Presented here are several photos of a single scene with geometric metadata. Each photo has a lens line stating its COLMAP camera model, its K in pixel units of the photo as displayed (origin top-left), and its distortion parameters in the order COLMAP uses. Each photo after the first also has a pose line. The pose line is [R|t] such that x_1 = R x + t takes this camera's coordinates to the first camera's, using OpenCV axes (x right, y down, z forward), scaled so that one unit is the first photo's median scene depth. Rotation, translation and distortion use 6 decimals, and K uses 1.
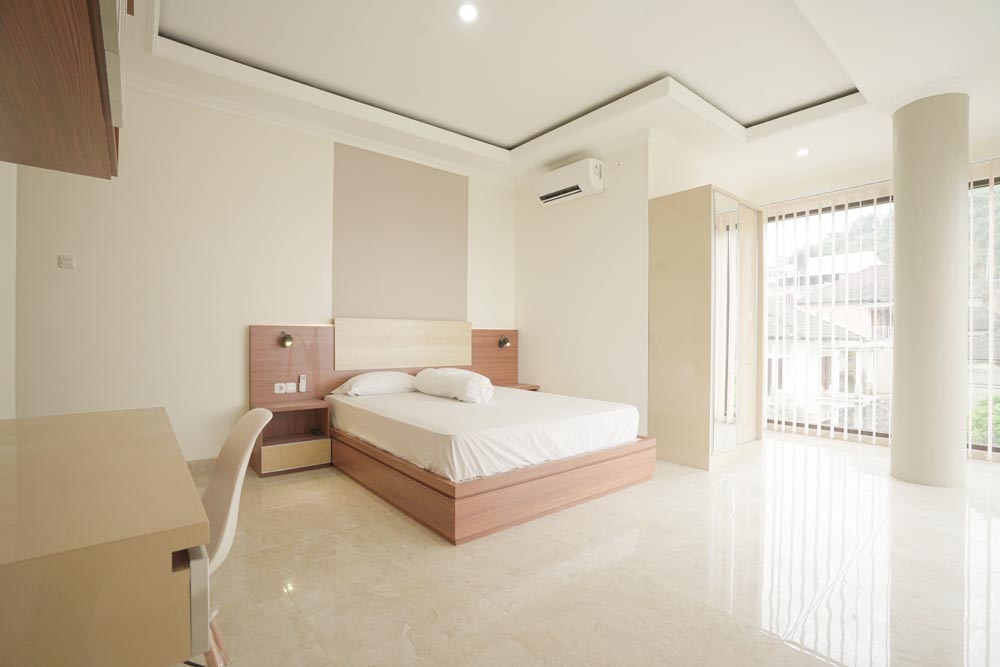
lens RADIAL K [[462.4, 0, 500.0], [0, 462.4, 333.5], [0, 0, 1]] dist [-0.024072, 0.000065]
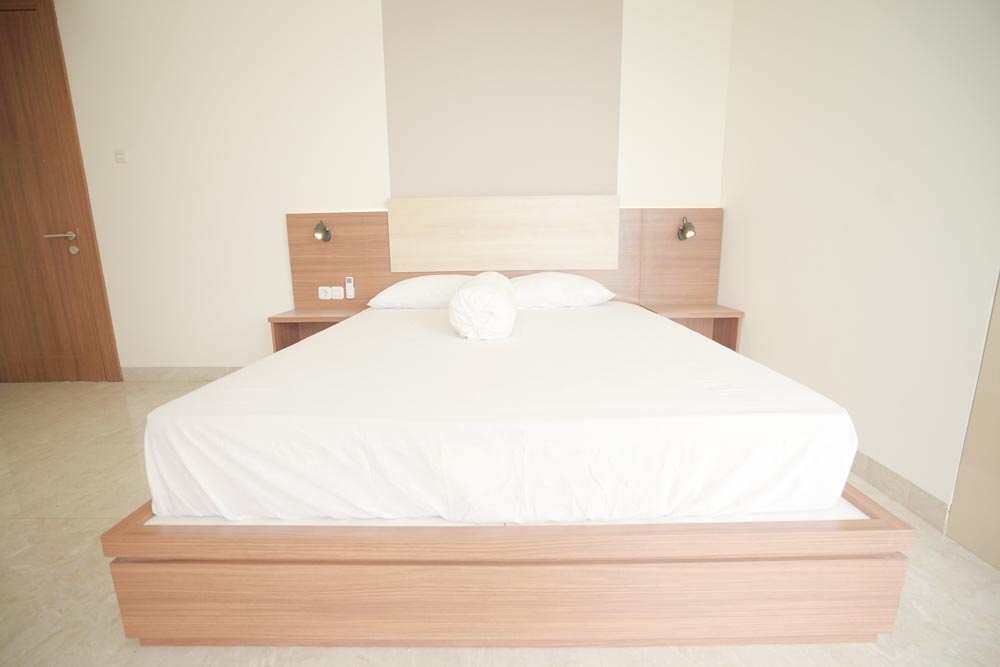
lens RADIAL K [[464.7, 0, 500.0], [0, 464.7, 333.5], [0, 0, 1]] dist [-0.034500, 0.000071]
pose [[0.781108, 0.103283, -0.615794, 0.265954], [0.022064, 0.981043, 0.192530, 0.039913], [0.624006, -0.163974, 0.764022, 0.561557]]
